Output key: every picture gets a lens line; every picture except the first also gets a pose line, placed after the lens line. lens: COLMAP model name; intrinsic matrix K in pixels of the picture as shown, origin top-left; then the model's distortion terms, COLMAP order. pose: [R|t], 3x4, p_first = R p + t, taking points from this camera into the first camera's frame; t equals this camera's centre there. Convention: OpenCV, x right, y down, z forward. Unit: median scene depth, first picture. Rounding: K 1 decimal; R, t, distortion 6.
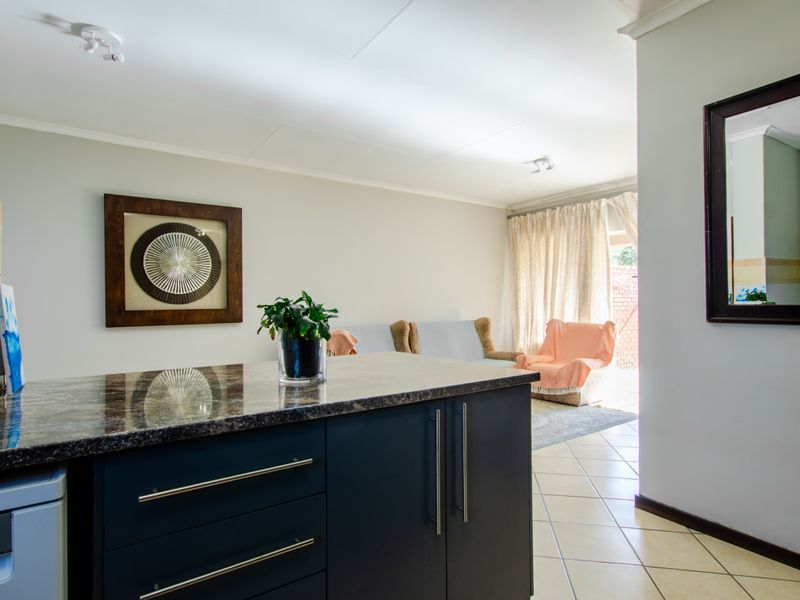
lens RADIAL K [[436.7, 0, 402.9], [0, 436.7, 301.7], [0, 0, 1]] dist [-0.001038, -0.000416]
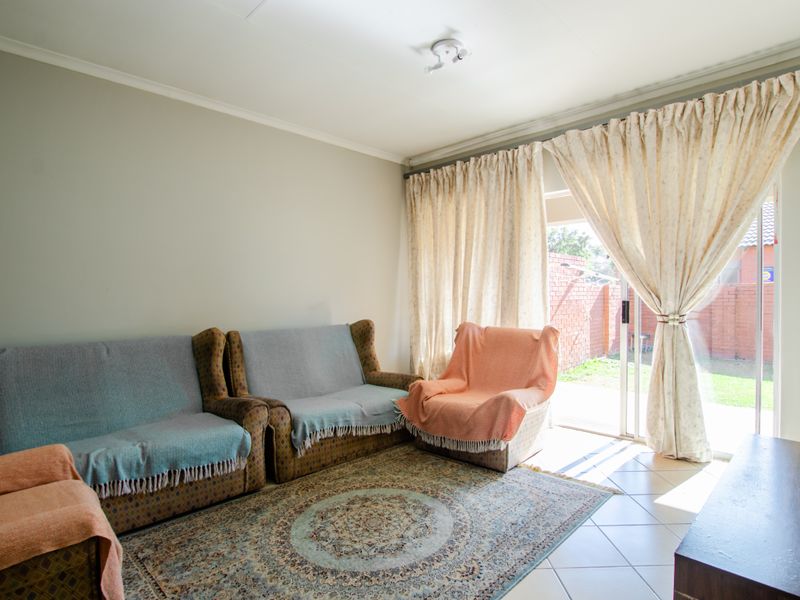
lens RADIAL K [[436.7, 0, 400.5], [0, 436.7, 300.0], [0, 0, 1]] dist [-0.001038, -0.000416]
pose [[0.984492, -0.002149, 0.175415, 0.131775], [0.000740, 0.999967, 0.008100, 0.000923], [-0.175426, -0.007844, 0.984461, 0.367163]]
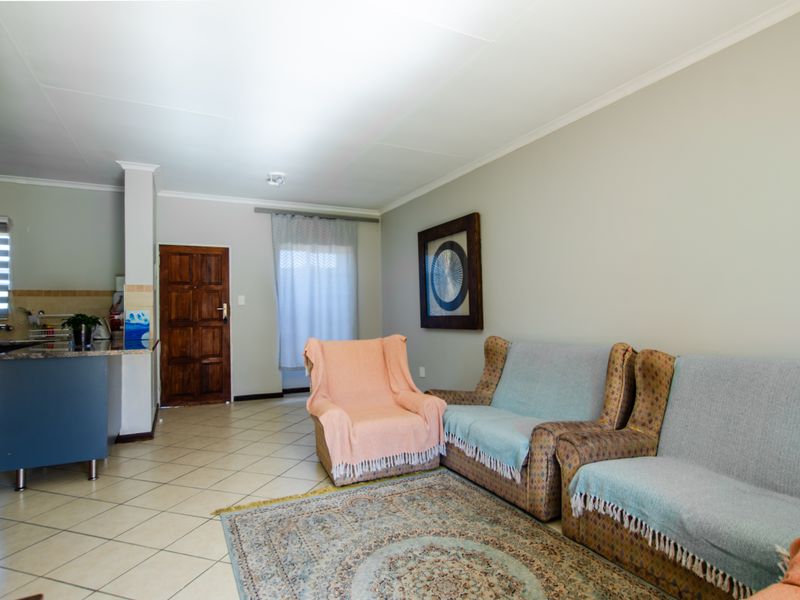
lens RADIAL K [[436.7, 0, 397.5], [0, 436.7, 300.0], [0, 0, 1]] dist [-0.001038, -0.000416]
pose [[-0.129553, -0.023389, -0.991297, 0.461048], [0.014967, 0.999562, -0.025540, 0.001633], [0.991459, -0.018145, -0.129147, 0.721126]]
